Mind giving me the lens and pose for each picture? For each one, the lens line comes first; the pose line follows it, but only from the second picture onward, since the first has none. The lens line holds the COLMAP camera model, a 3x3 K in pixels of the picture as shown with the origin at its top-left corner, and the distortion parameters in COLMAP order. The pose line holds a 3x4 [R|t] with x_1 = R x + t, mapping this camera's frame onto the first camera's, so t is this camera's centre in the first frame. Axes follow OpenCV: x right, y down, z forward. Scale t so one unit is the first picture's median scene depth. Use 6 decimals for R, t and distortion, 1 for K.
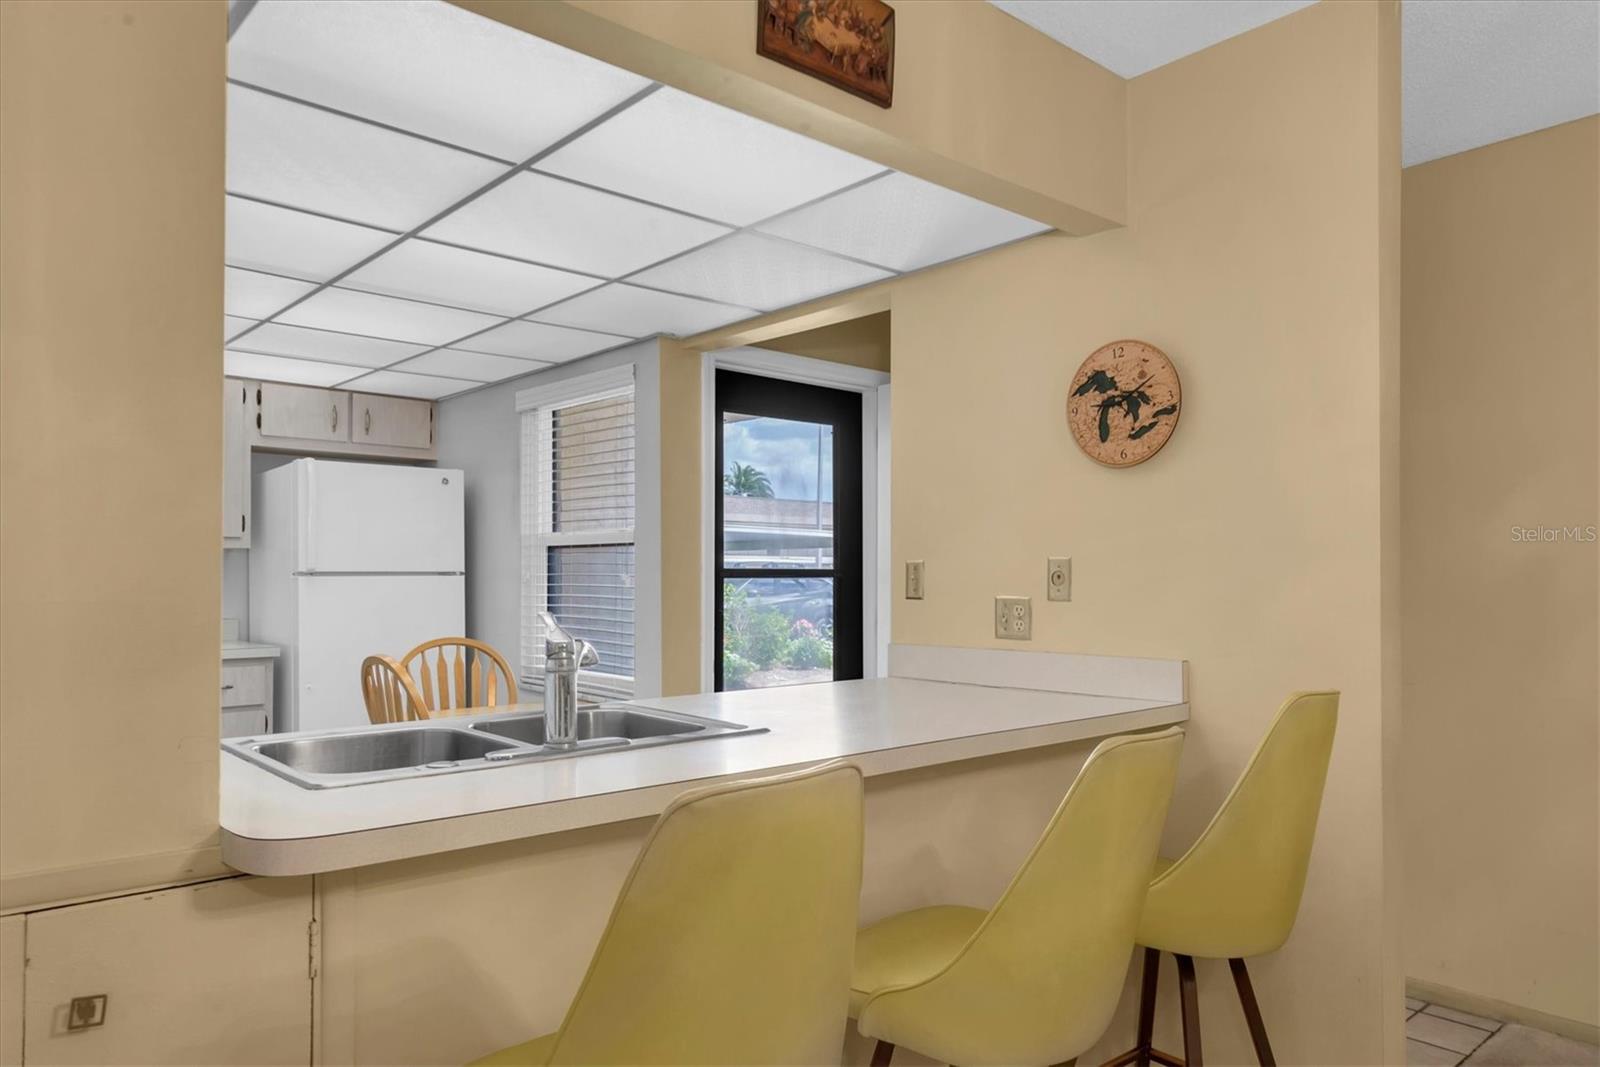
lens RADIAL K [[1060.5, 0, 819.7], [0, 1060.5, 560.0], [0, 0, 1]] dist [0.031282, -0.000387]
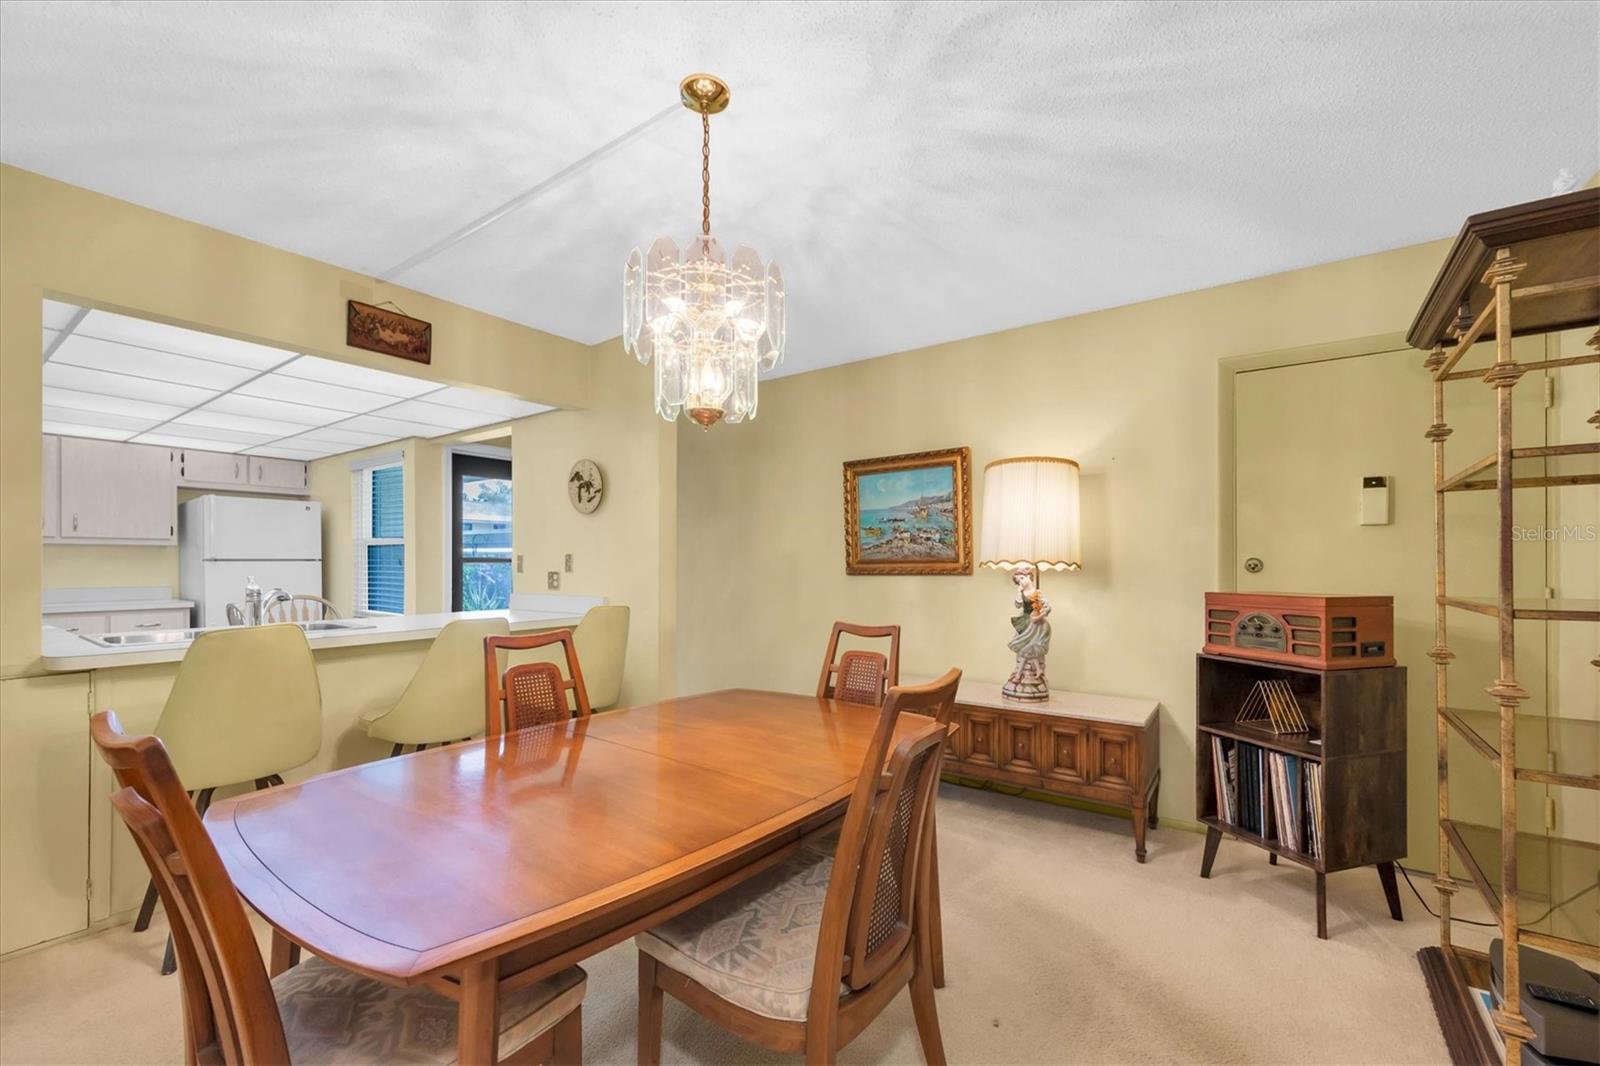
lens RADIAL K [[639.9, 0, 807.0], [0, 639.9, 566.4], [0, 0, 1]] dist [0.003346, -0.000603]
pose [[0.975231, -0.002128, 0.221176, 0.437883], [-0.003129, 0.999721, 0.023415, -0.008348], [-0.221165, -0.023527, 0.974953, -0.452002]]
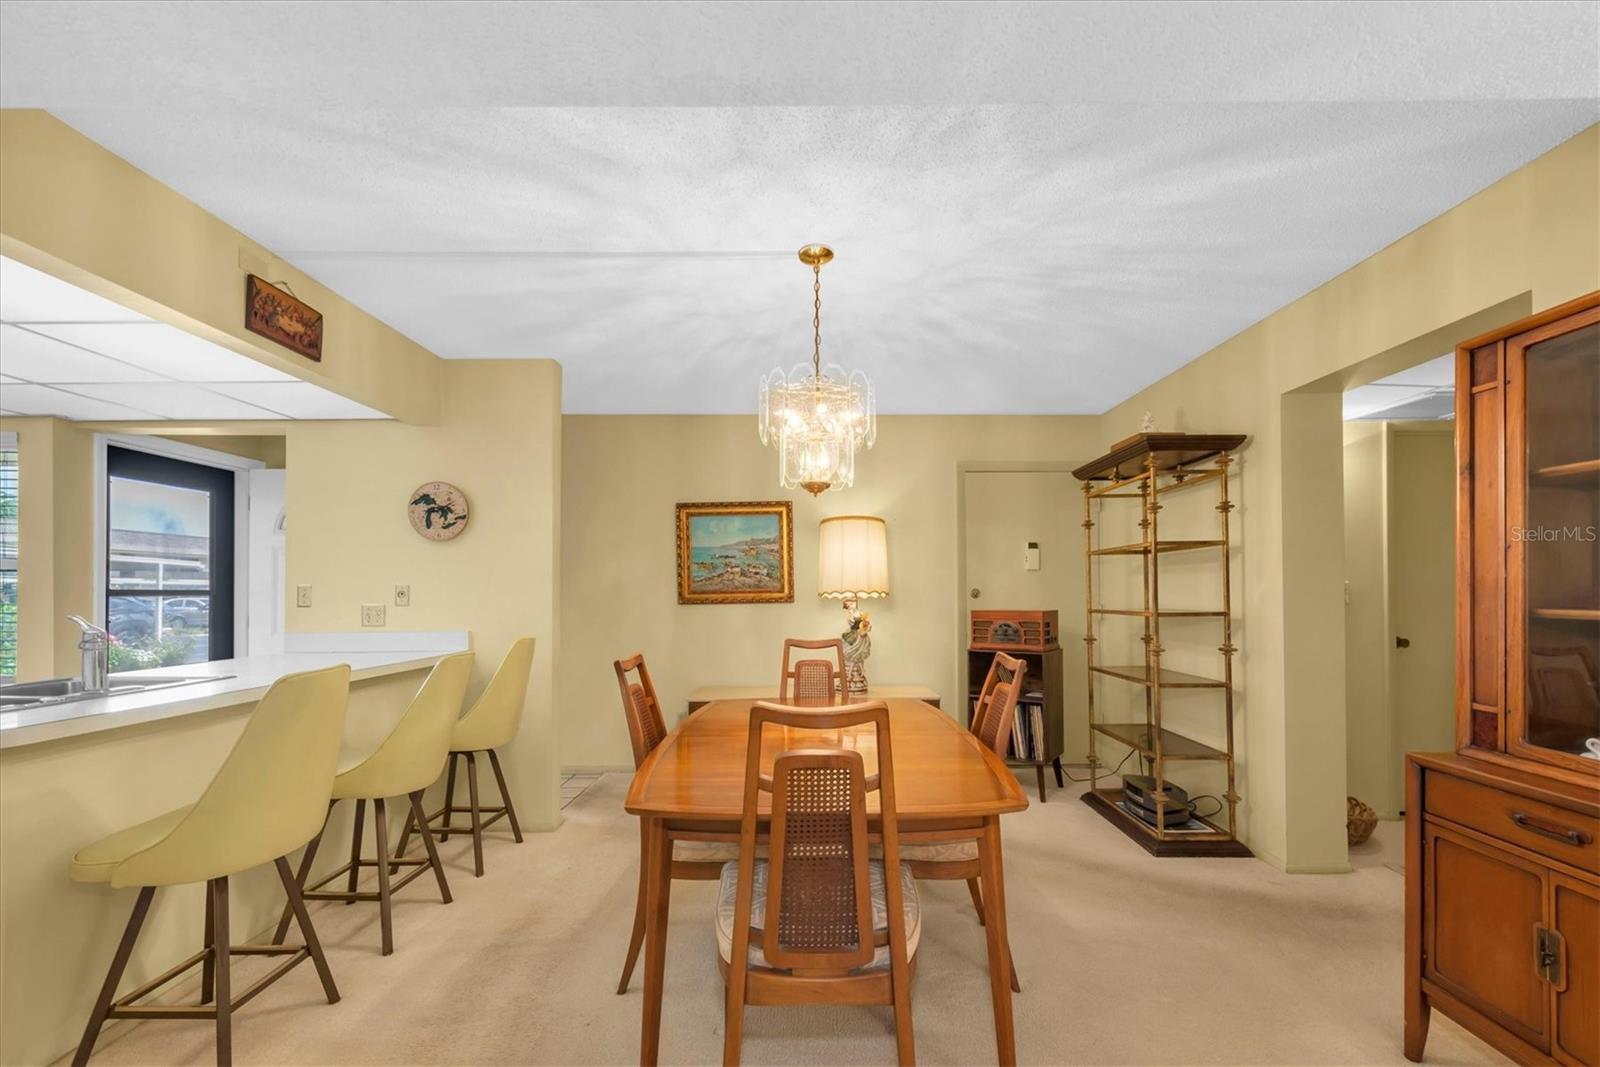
lens RADIAL K [[639.8, 0, 803.1], [0, 639.8, 585.8], [0, 0, 1]] dist [-0.000380, -0.000267]
pose [[0.673940, 0.003478, 0.738778, -0.162142], [-0.008657, 0.999957, 0.003189, -0.009565], [-0.738736, -0.008545, 0.673941, -0.382862]]
